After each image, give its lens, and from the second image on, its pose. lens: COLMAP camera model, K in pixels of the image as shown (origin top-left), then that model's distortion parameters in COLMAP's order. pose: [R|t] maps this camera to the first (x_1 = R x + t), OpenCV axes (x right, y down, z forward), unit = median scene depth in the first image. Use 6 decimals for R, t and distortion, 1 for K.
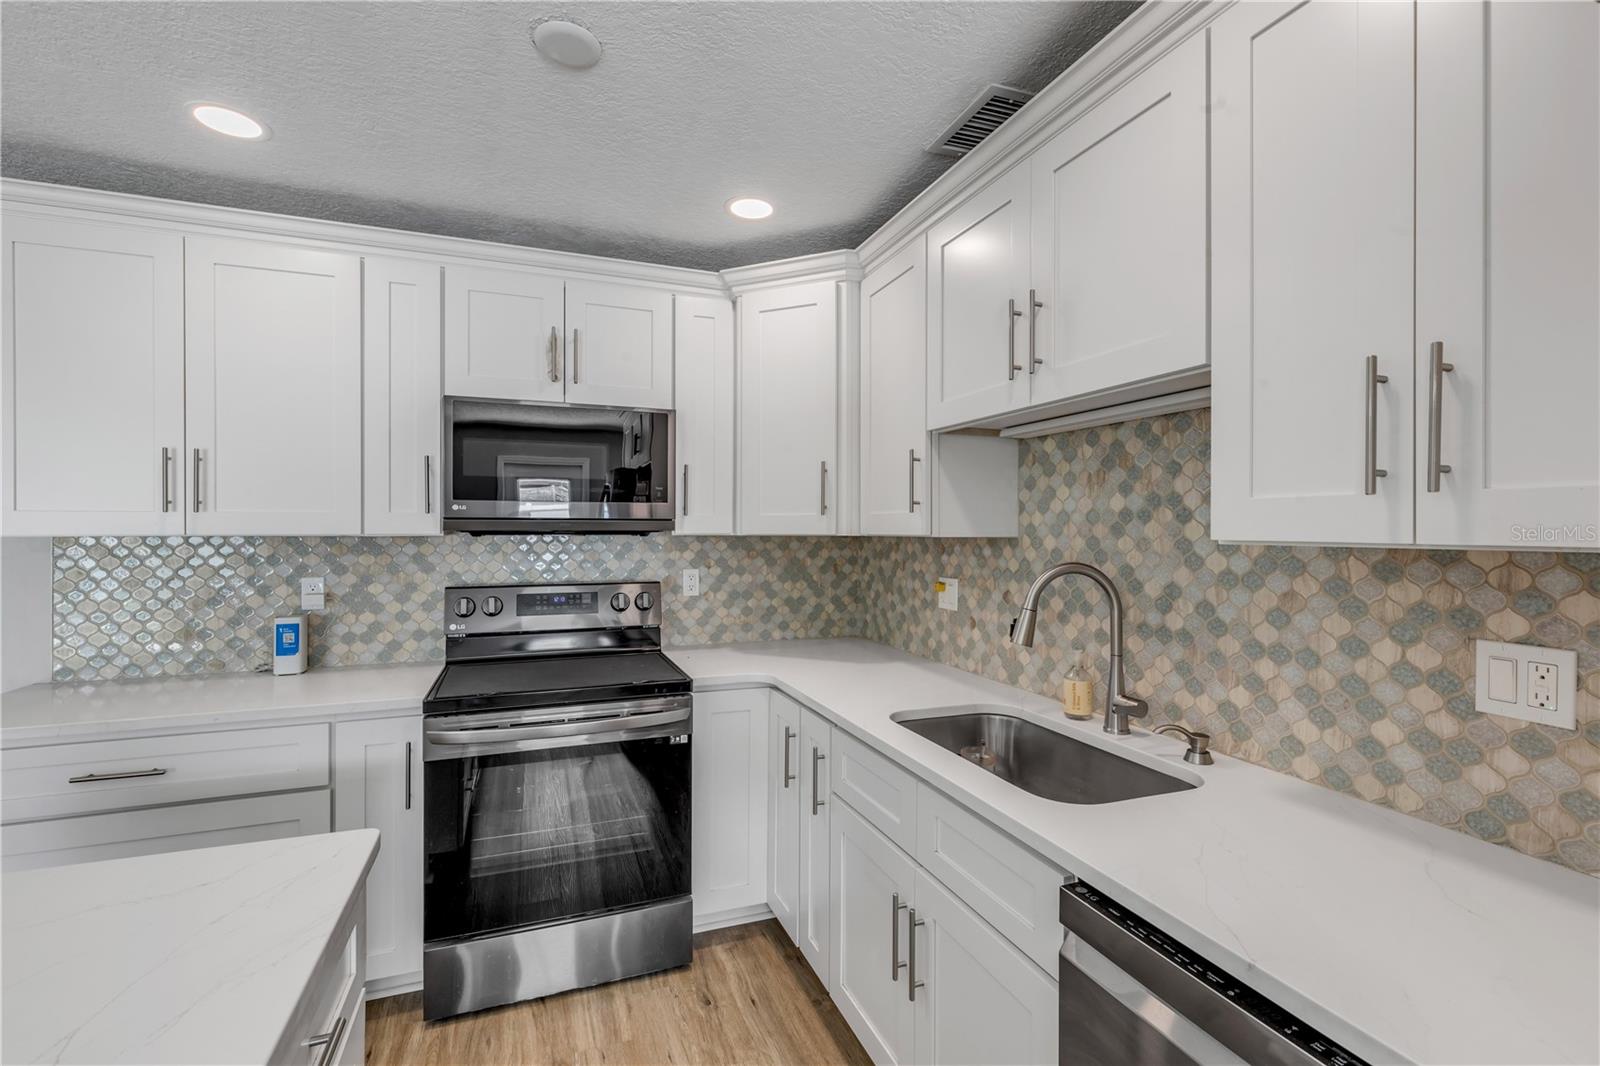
lens RADIAL K [[723.7, 0, 794.9], [0, 723.7, 531.1], [0, 0, 1]] dist [0.004155, -0.000449]
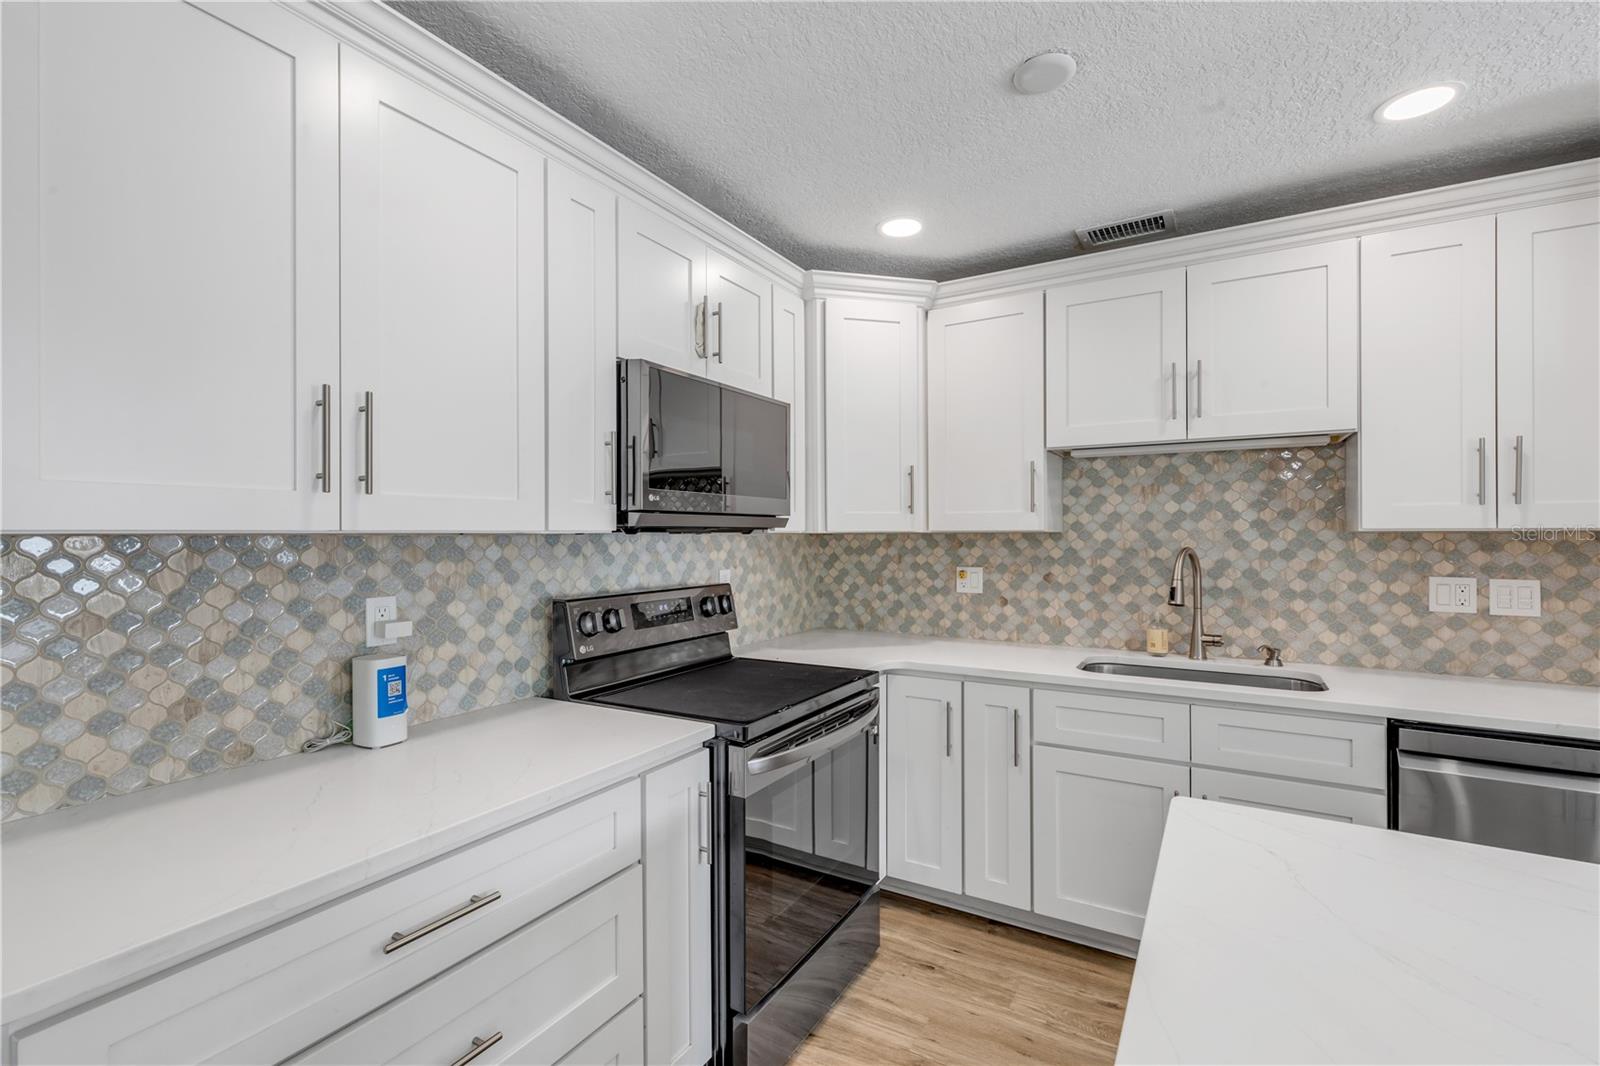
lens RADIAL K [[723.7, 0, 792.4], [0, 723.7, 534.5], [0, 0, 1]] dist [0.004155, -0.000449]
pose [[0.776370, -0.004445, 0.630261, -0.916154], [0.006632, 0.999977, -0.001118, 0.011133], [-0.630242, 0.005048, 0.776382, 0.285035]]
